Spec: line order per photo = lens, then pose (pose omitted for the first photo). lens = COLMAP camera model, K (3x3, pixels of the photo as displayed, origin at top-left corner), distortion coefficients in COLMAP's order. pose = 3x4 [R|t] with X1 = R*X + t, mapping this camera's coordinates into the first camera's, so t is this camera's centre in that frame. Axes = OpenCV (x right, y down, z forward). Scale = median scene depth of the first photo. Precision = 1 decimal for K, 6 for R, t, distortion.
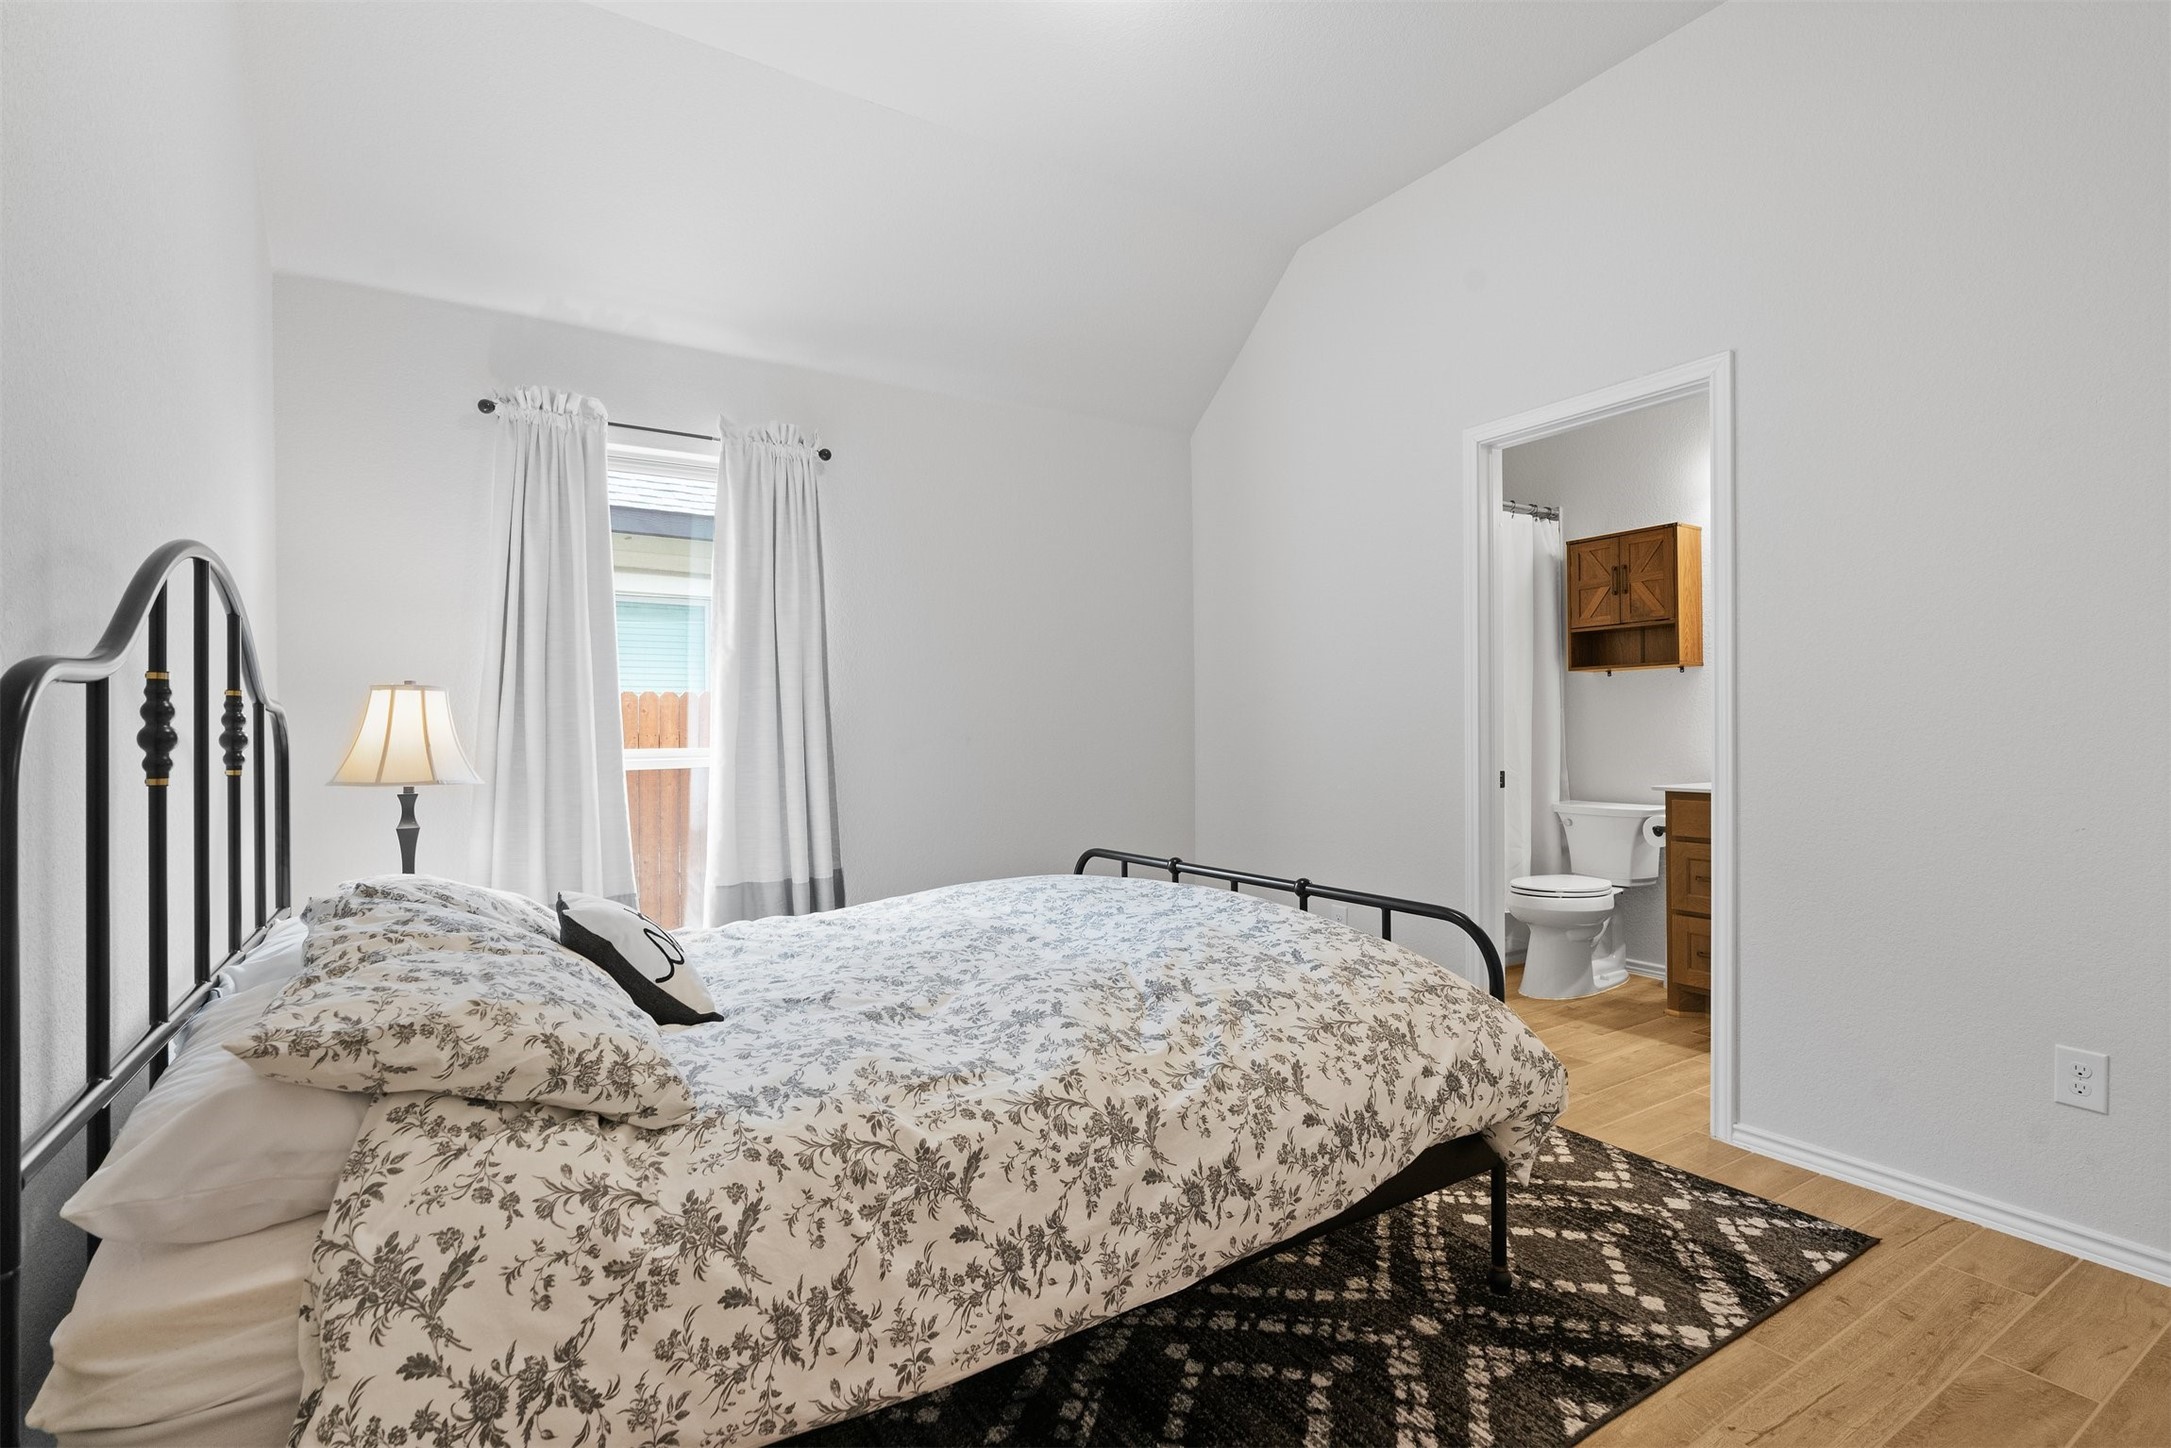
lens RADIAL K [[989.2, 0, 1082.1], [0, 989.2, 733.3], [0, 0, 1]] dist [-0.010592, 0.001217]
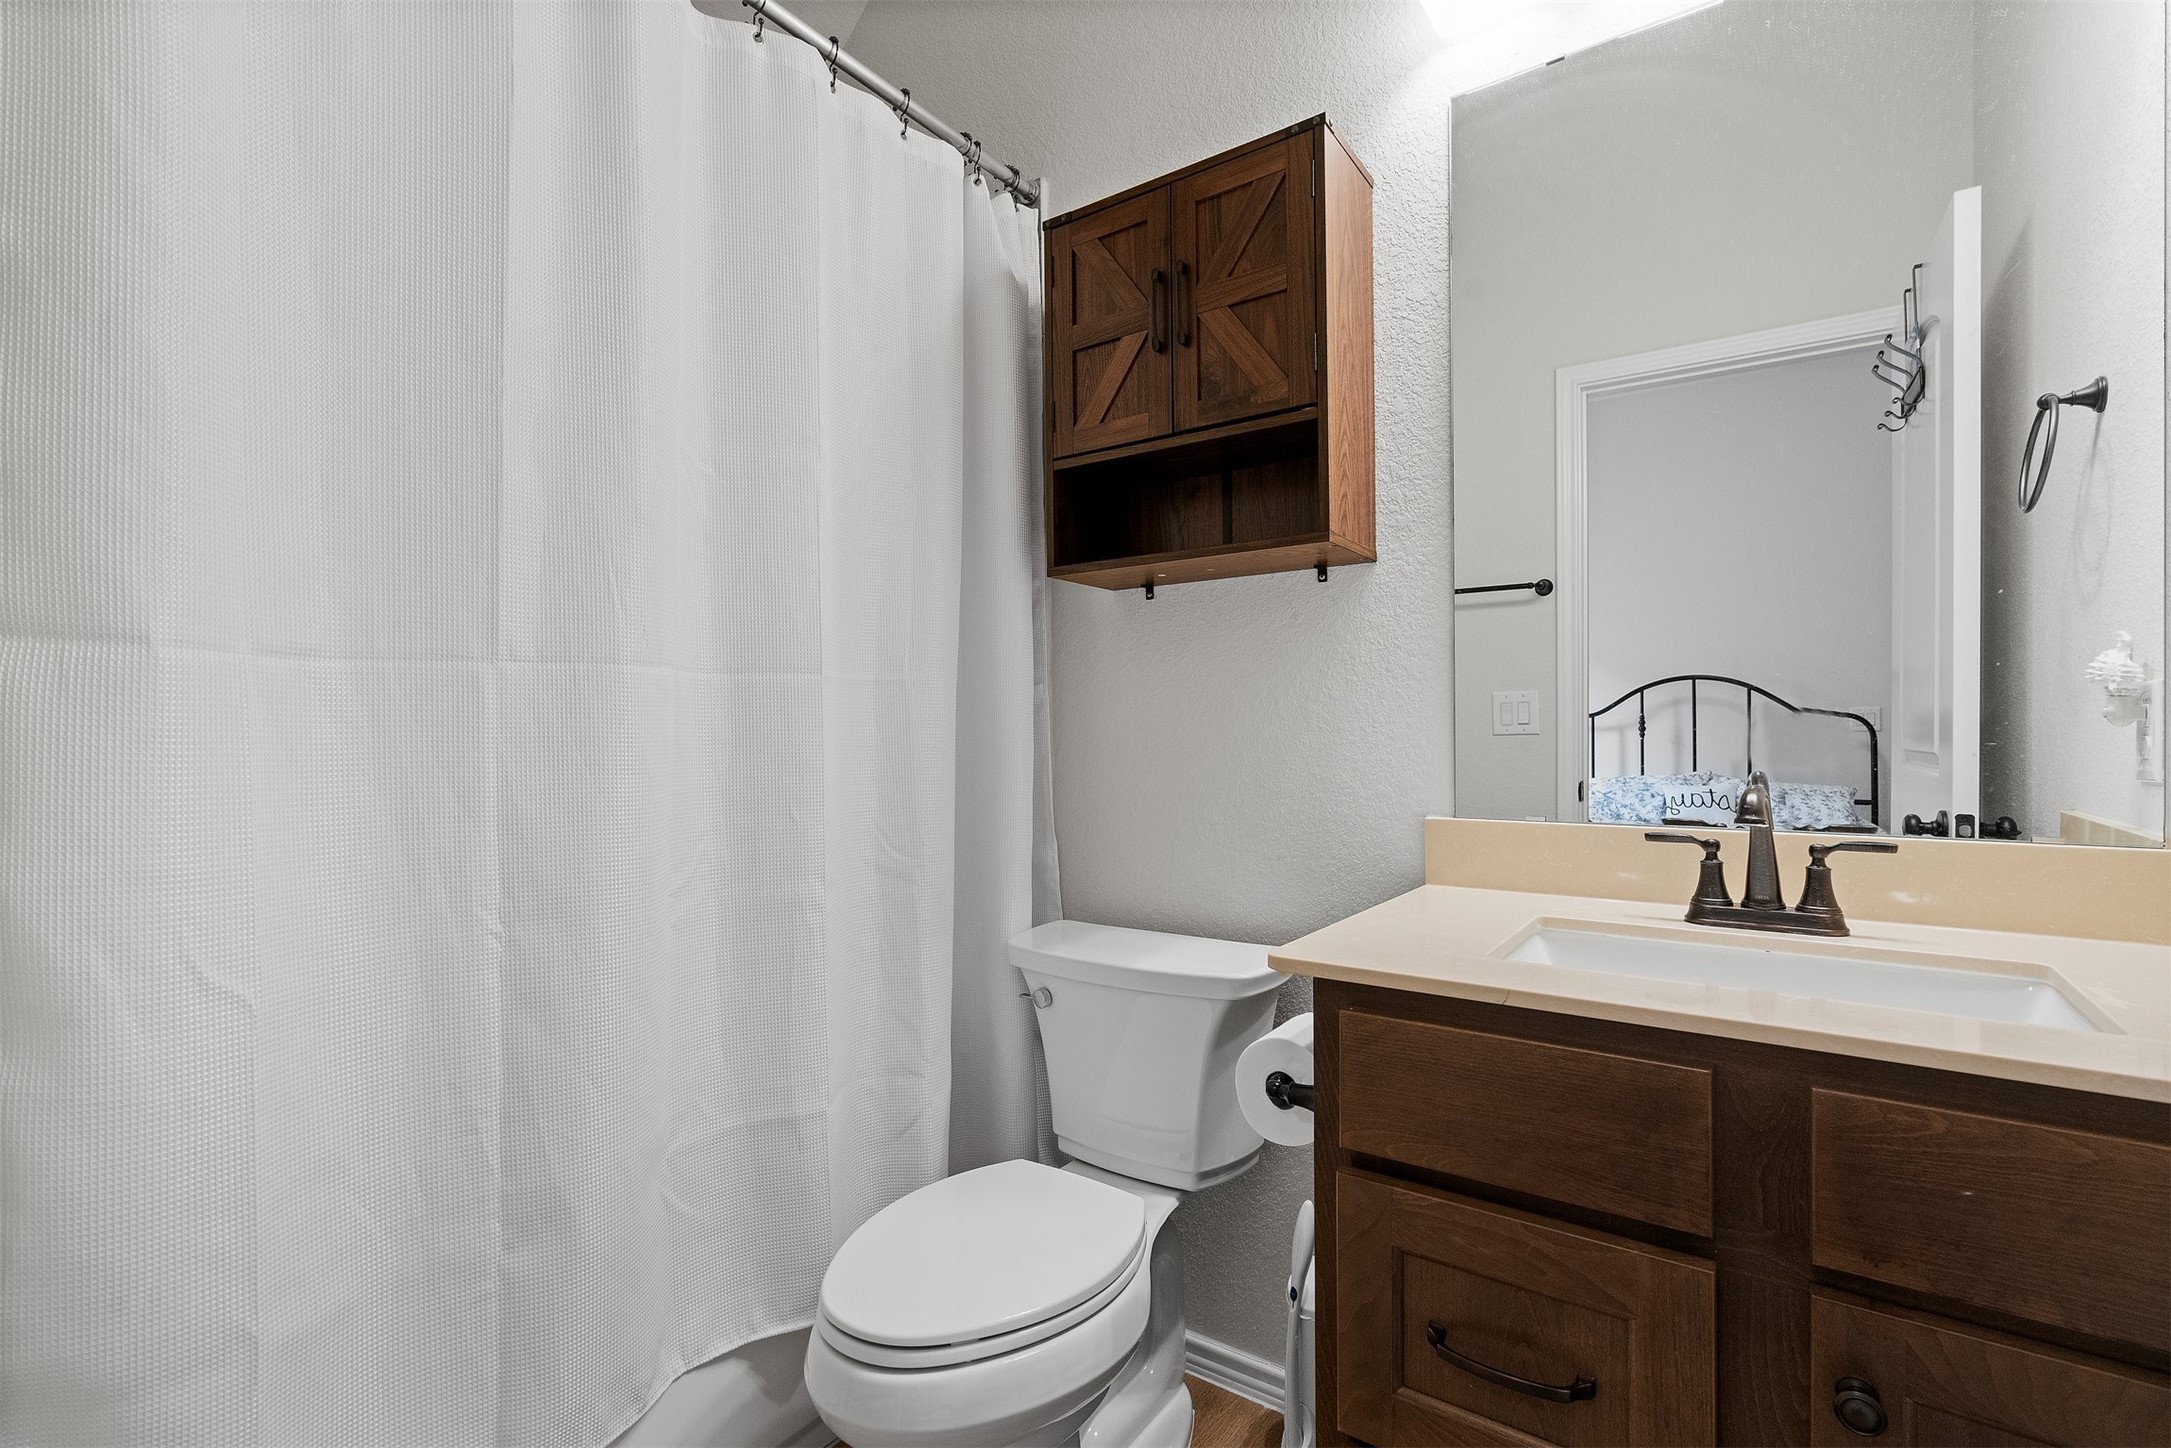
lens RADIAL K [[989.2, 0, 1082.1], [0, 989.2, 733.3], [0, 0, 1]] dist [-0.010592, 0.001217]
pose [[0.923327, 0.001925, 0.384009, 0.378865], [-0.000703, 0.999994, -0.003321, -0.004960], [-0.384014, 0.002797, 0.923323, 0.684354]]
